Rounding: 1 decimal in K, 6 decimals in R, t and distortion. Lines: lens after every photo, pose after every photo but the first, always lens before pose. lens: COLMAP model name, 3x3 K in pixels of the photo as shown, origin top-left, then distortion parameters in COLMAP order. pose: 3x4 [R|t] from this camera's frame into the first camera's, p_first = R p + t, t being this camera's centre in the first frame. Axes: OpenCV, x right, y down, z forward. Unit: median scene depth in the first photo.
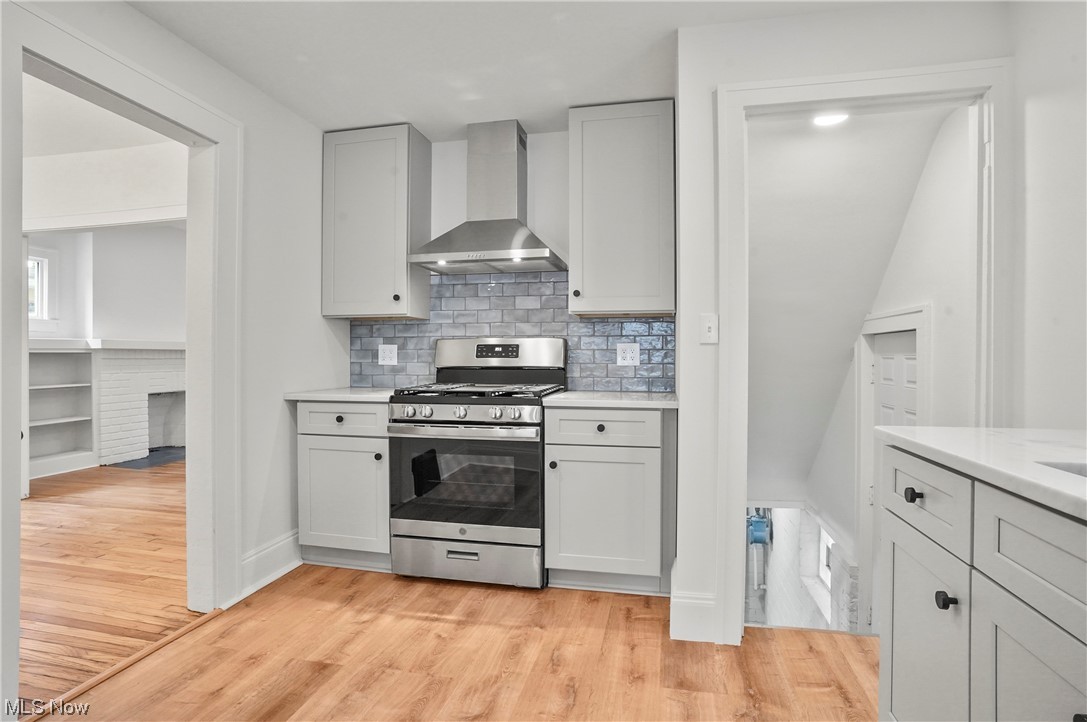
lens RADIAL K [[584.1, 0, 541.4], [0, 584.1, 355.6], [0, 0, 1]] dist [-0.077473, 0.038951]
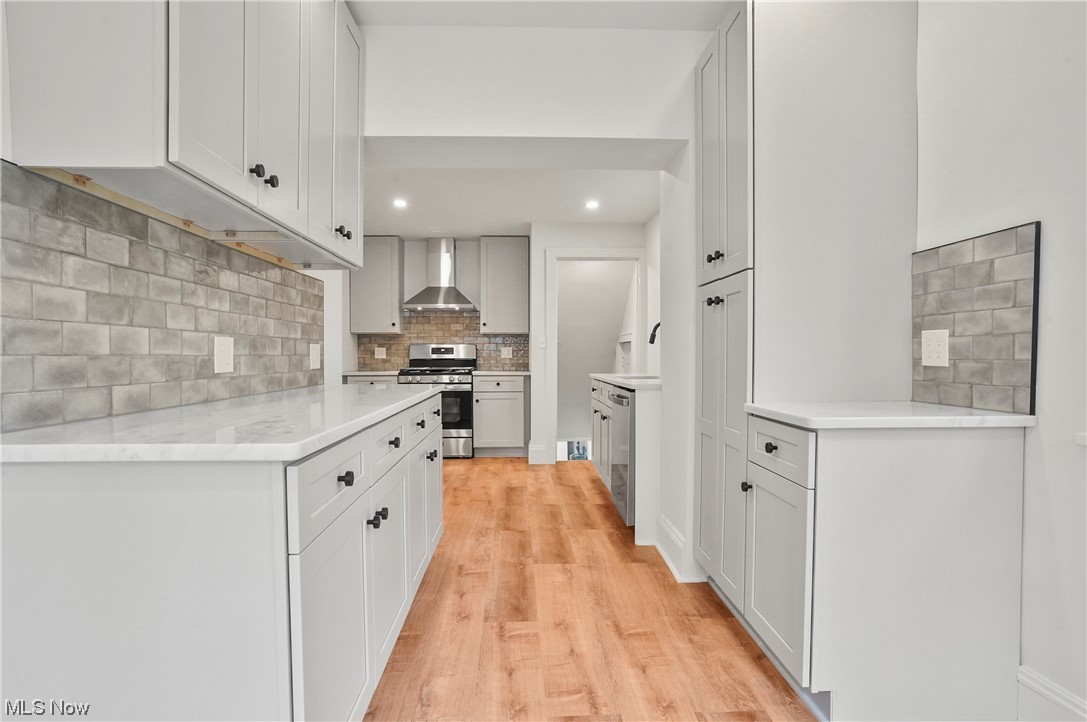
lens RADIAL K [[575.3, 0, 549.3], [0, 575.3, 358.0], [0, 0, 1]] dist [-0.079642, 0.037566]
pose [[0.964337, -0.003366, 0.264656, -0.254268], [0.001589, 0.999975, 0.006930, 0.003436], [-0.264673, -0.006262, 0.964318, -1.045676]]
